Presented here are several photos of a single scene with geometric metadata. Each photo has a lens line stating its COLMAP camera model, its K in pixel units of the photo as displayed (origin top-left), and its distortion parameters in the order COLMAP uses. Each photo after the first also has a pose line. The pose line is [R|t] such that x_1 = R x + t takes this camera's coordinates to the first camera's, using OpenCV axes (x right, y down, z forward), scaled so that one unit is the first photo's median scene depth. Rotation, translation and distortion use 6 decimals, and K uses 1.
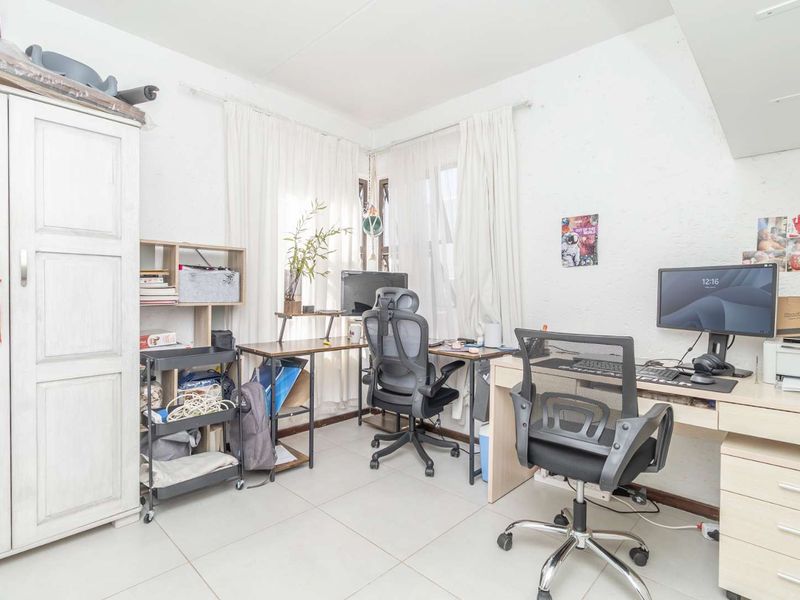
lens RADIAL K [[414.2, 0, 401.1], [0, 414.2, 296.8], [0, 0, 1]] dist [0.010854, -0.001882]
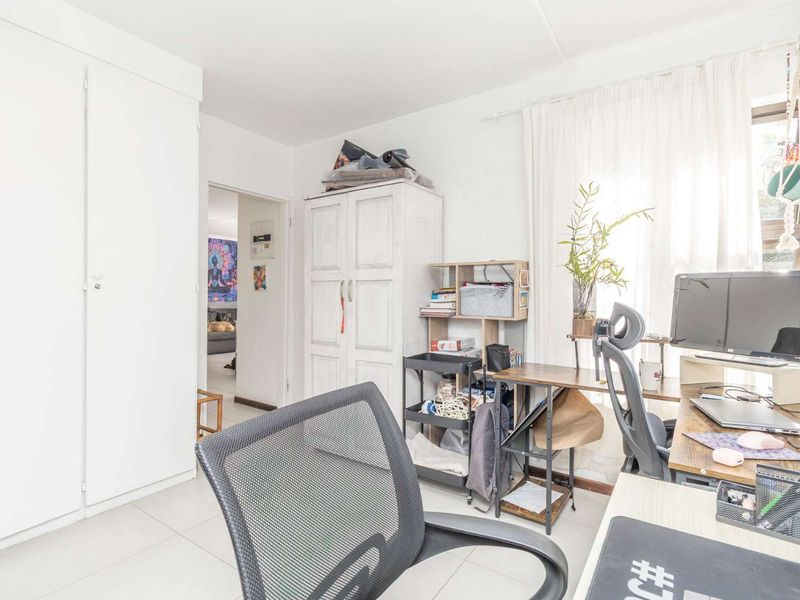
lens RADIAL K [[414.2, 0, 401.2], [0, 414.2, 300.0], [0, 0, 1]] dist [0.010854, -0.001882]
pose [[0.188756, -0.008838, -0.981984, 0.553840], [-0.015025, 0.999816, -0.011887, -0.012100], [0.981909, 0.016998, 0.188589, 0.624046]]
